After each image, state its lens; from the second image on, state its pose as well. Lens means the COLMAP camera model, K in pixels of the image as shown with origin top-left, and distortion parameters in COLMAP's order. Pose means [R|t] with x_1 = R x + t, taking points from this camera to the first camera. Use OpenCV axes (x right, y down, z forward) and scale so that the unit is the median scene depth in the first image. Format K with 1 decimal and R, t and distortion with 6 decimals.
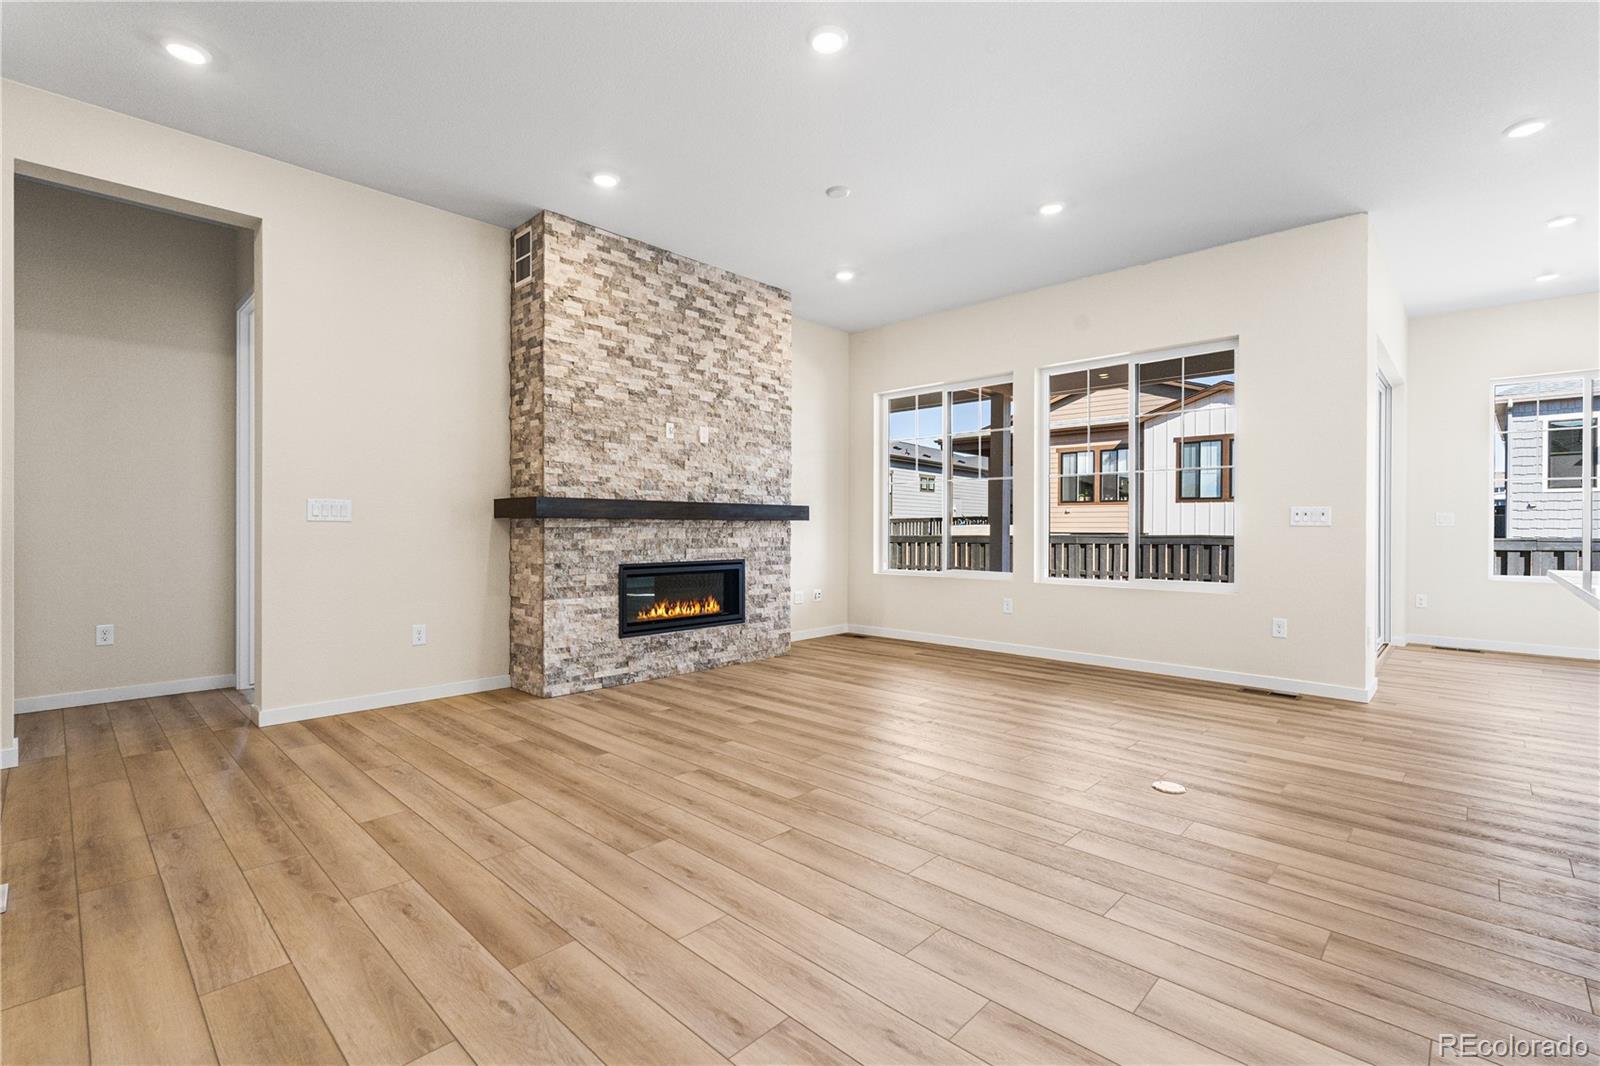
lens RADIAL K [[722.2, 0, 793.7], [0, 722.2, 530.6], [0, 0, 1]] dist [-0.003510, -0.000413]
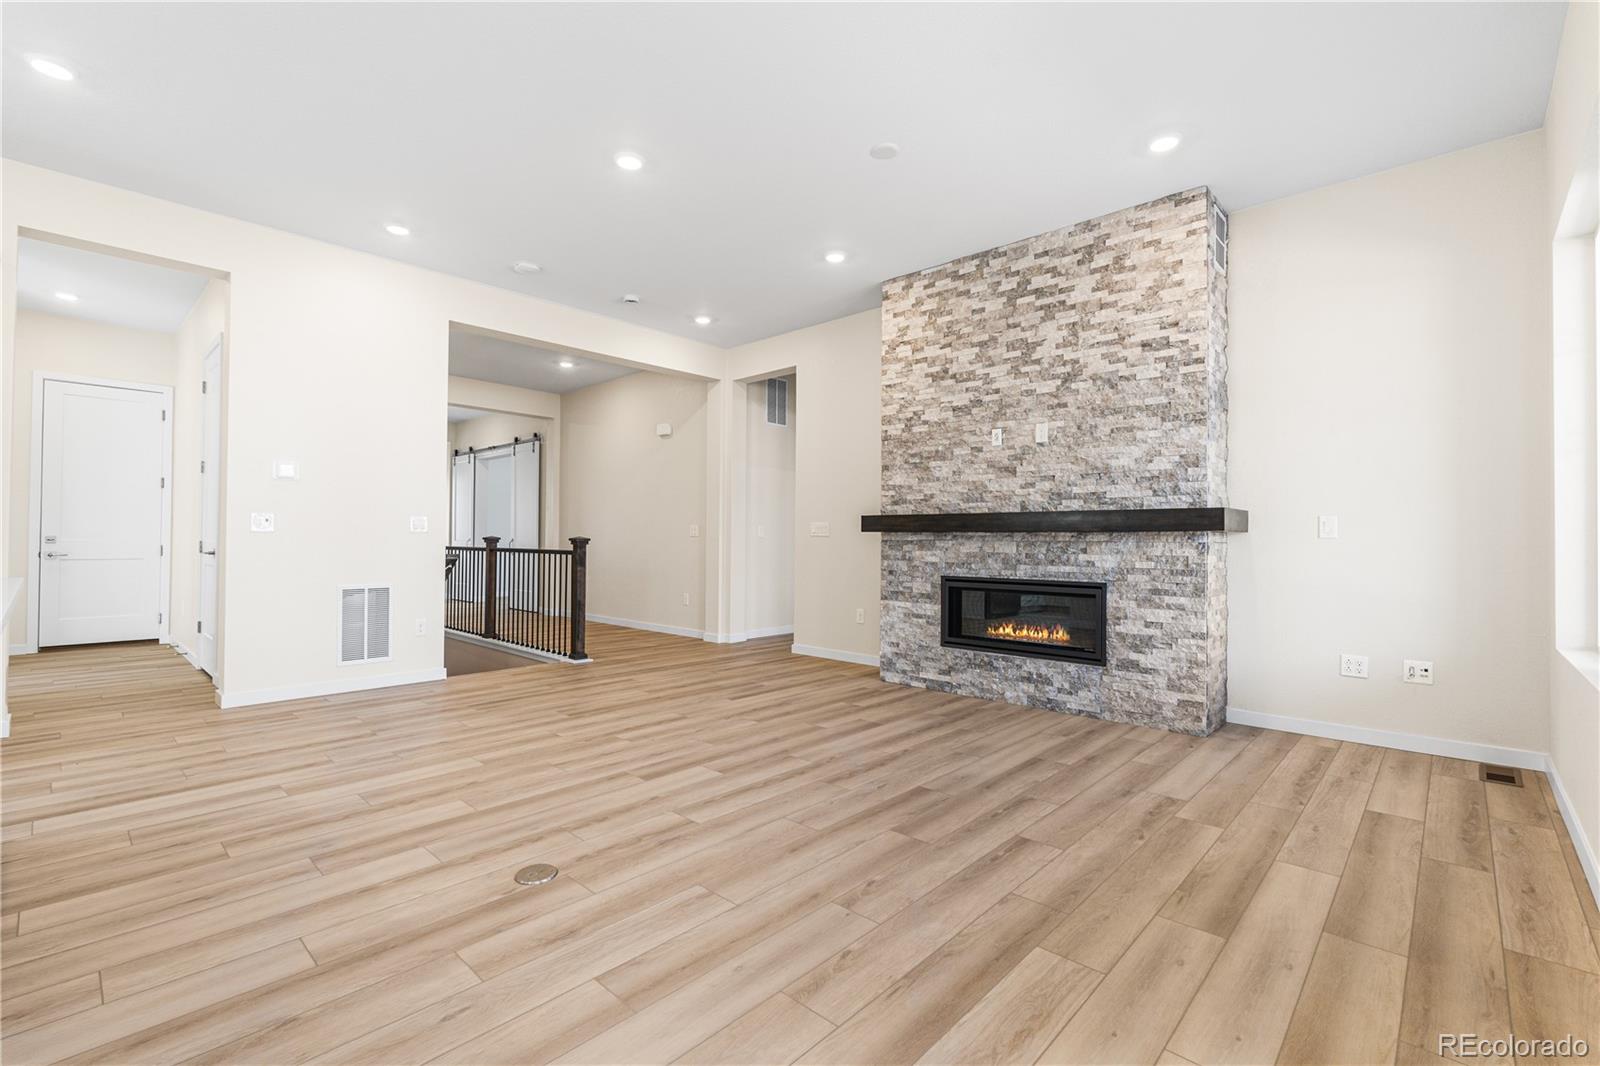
lens RADIAL K [[708.0, 0, 795.1], [0, 708.0, 532.1], [0, 0, 1]] dist [-0.003191, 0.000189]
pose [[0.009716, -0.013396, -0.999863, 0.751193], [-0.011801, 0.999839, -0.013510, -0.000101], [0.999883, 0.011930, 0.009557, 0.741393]]
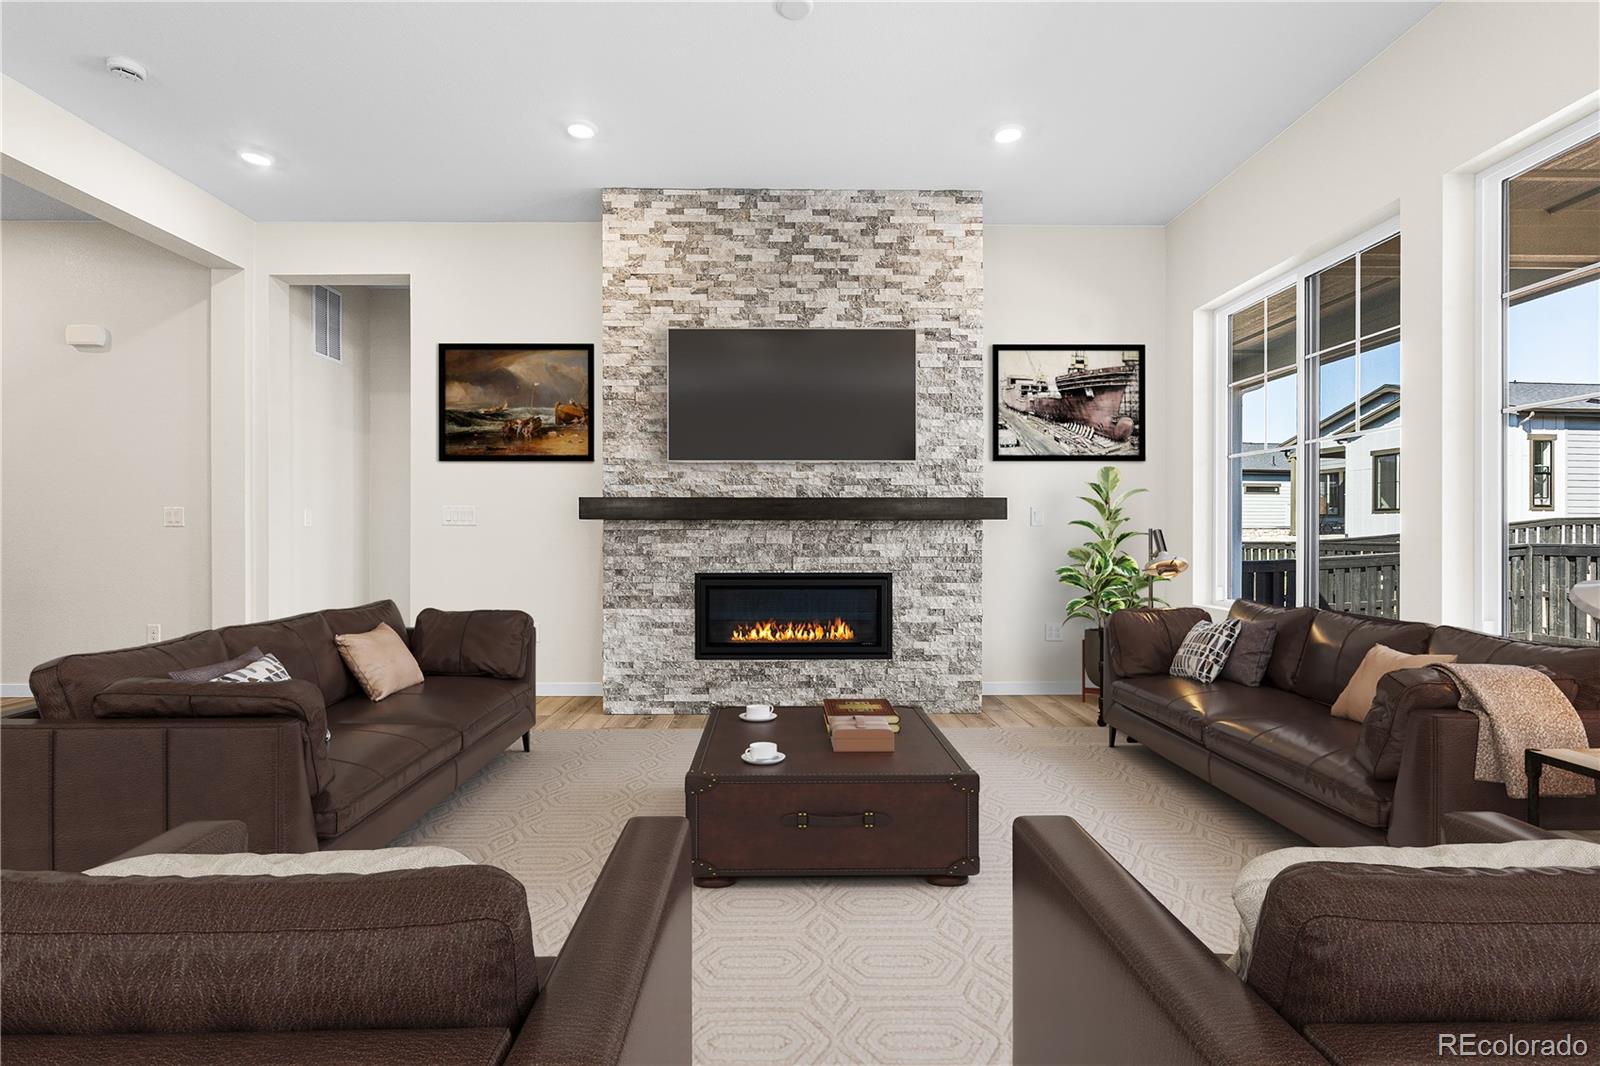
lens RADIAL K [[708.0, 0, 795.1], [0, 708.0, 532.1], [0, 0, 1]] dist [-0.003191, 0.000189]
pose [[0.703020, 0.000483, -0.711170, 0.419073], [-0.001671, 0.999998, -0.000972, -0.001275], [0.711168, 0.001872, 0.703020, 0.471043]]
